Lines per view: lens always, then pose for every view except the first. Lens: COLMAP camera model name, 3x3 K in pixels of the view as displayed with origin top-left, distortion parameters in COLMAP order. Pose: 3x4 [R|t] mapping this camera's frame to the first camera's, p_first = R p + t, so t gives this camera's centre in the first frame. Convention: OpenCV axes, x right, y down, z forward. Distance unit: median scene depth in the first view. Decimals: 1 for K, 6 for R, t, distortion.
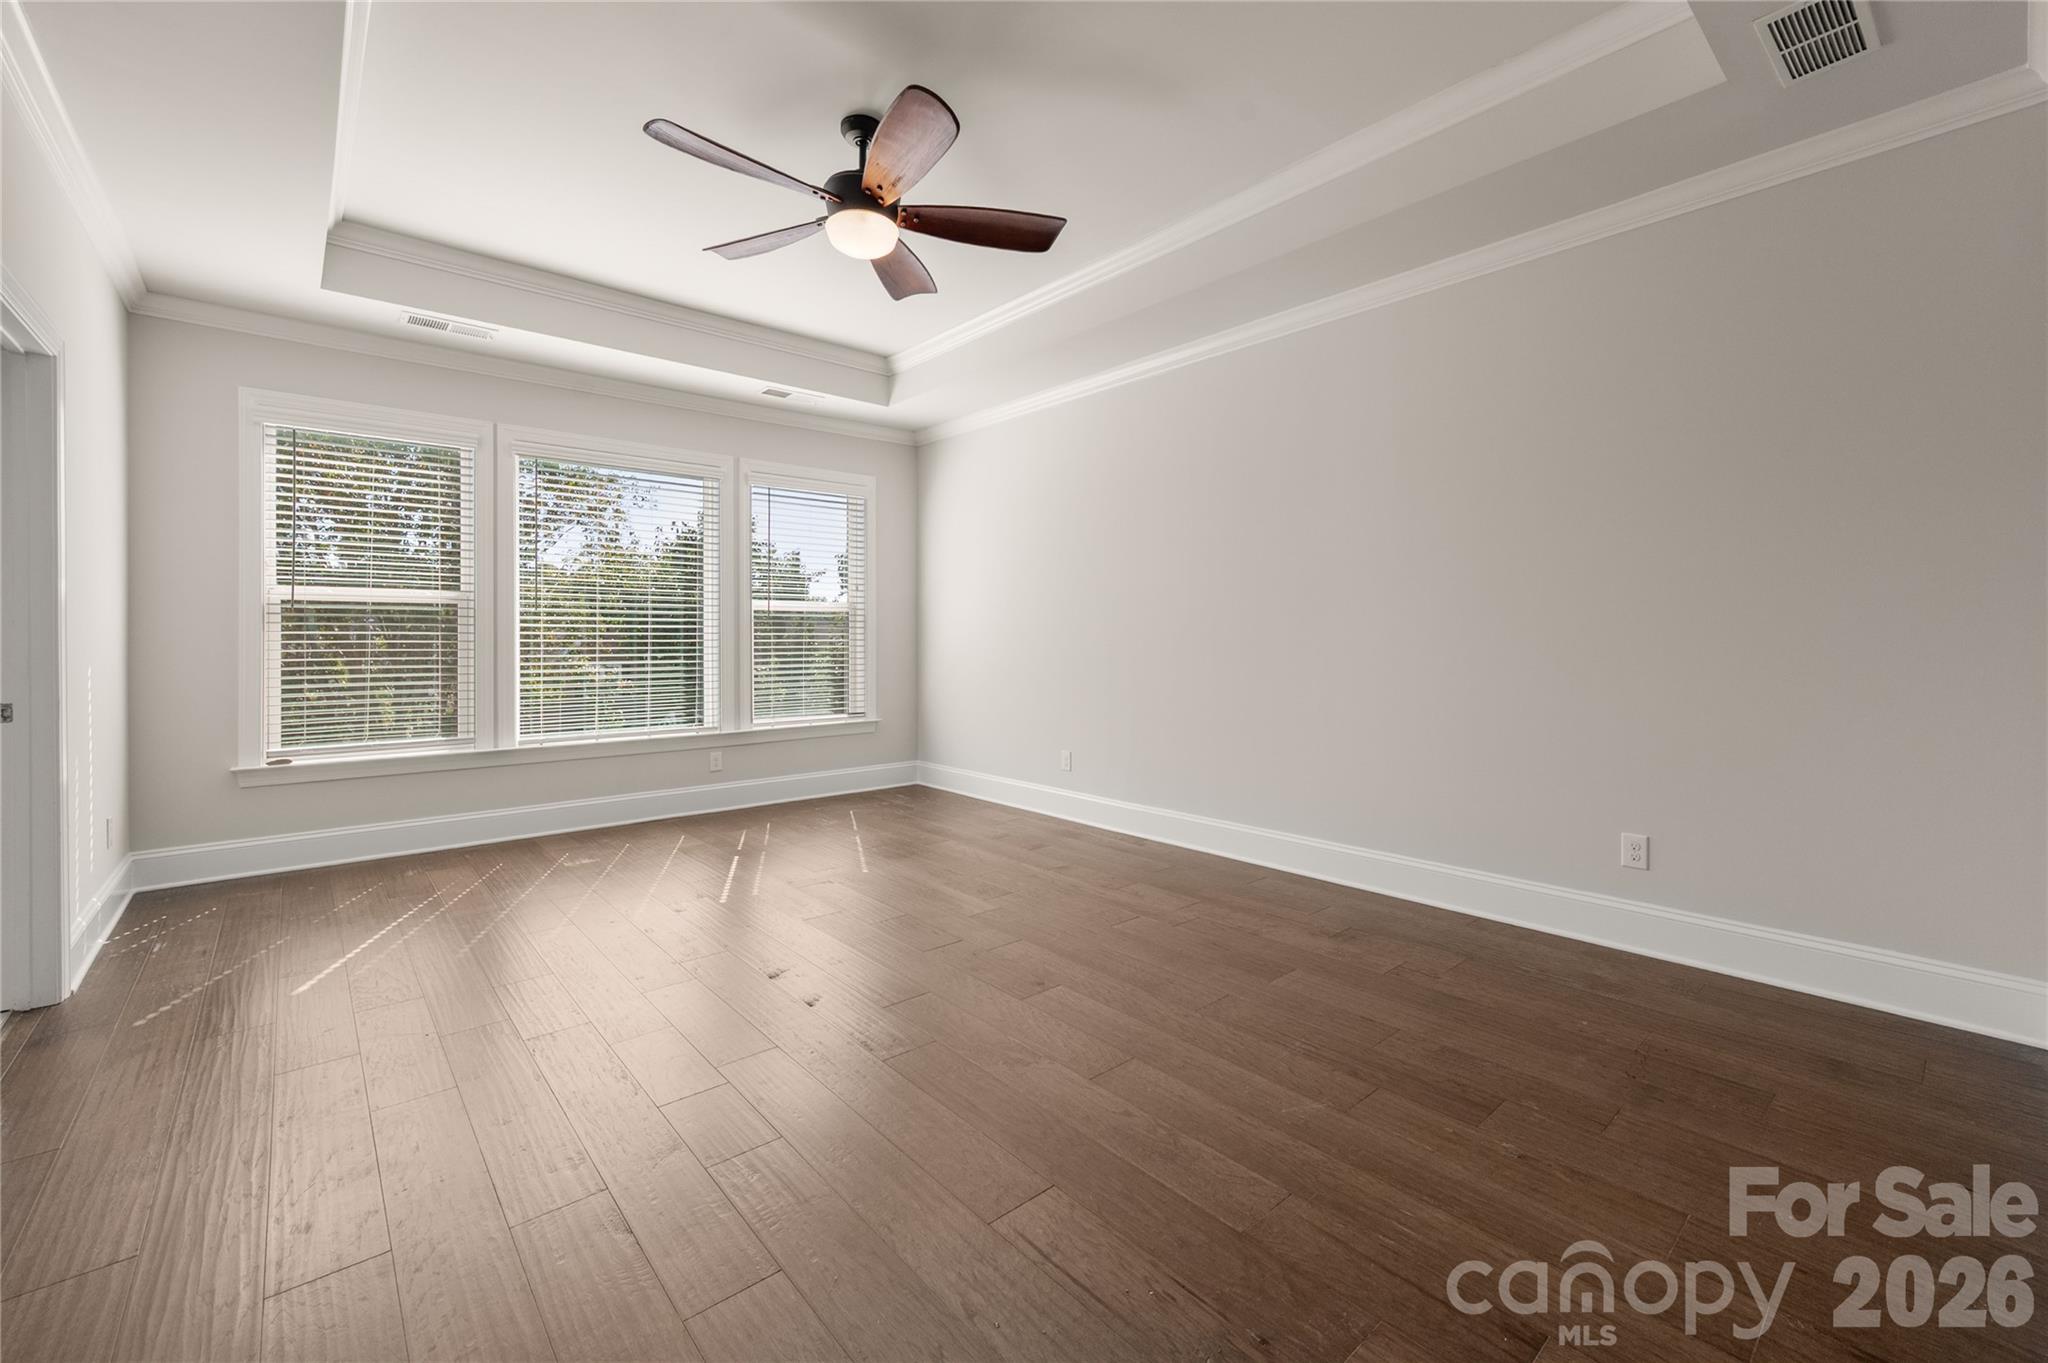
lens RADIAL K [[836.5, 0, 1022.9], [0, 836.5, 656.8], [0, 0, 1]] dist [-0.019607, 0.000018]
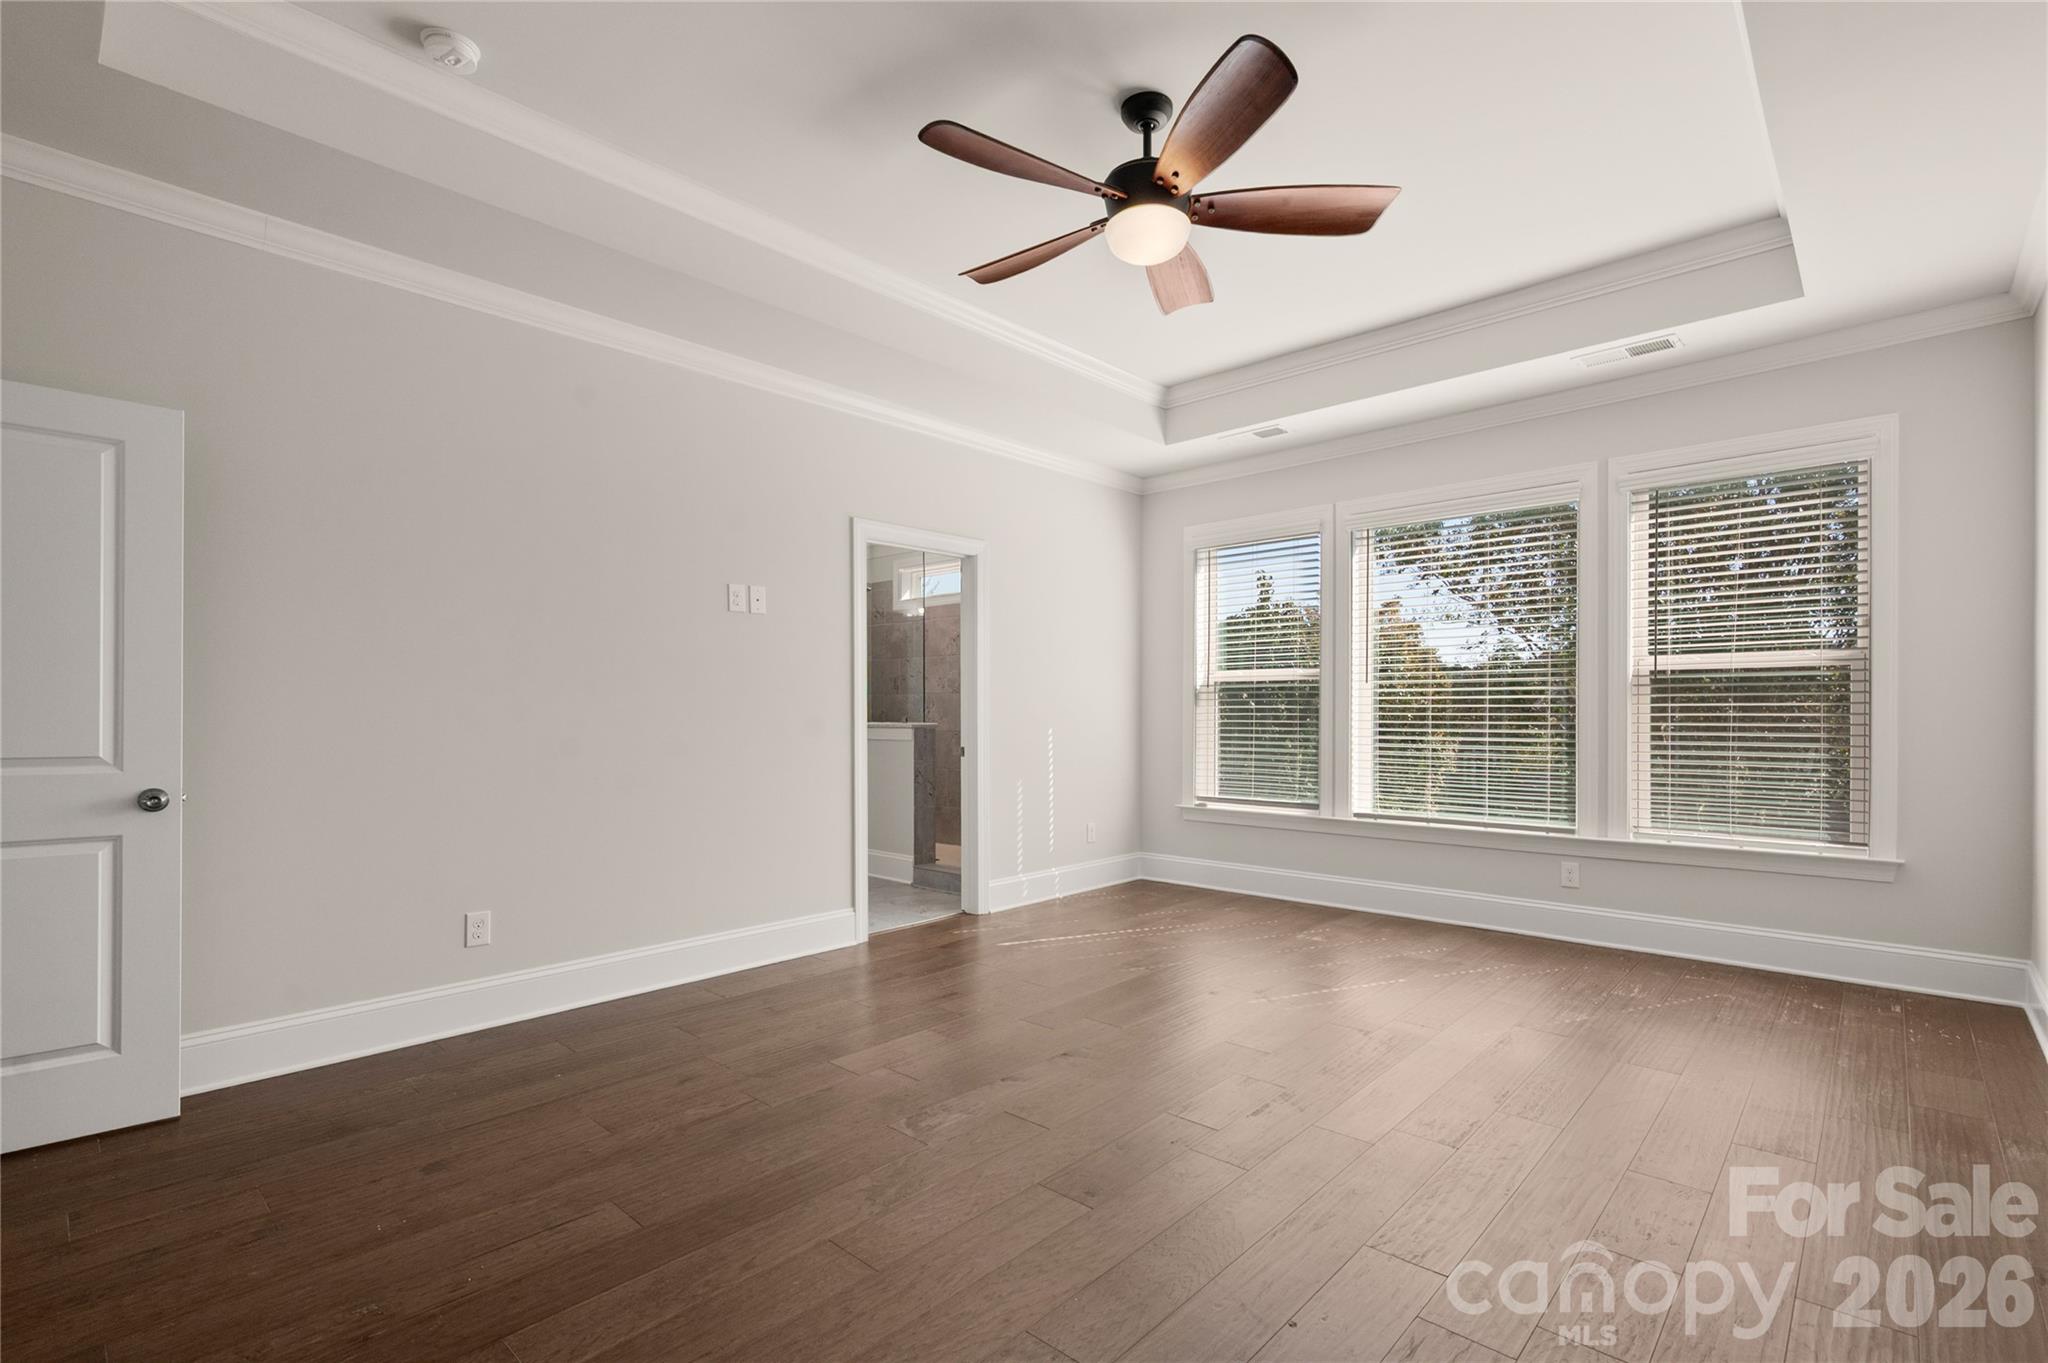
lens RADIAL K [[940.9, 0, 1025.4], [0, 940.9, 702.7], [0, 0, 1]] dist [0.019282, -0.000055]
pose [[0.106939, -0.009044, -0.994224, 0.411886], [-0.019785, 0.999741, -0.011222, -0.010887], [0.994069, 0.020871, 0.106732, 0.421889]]
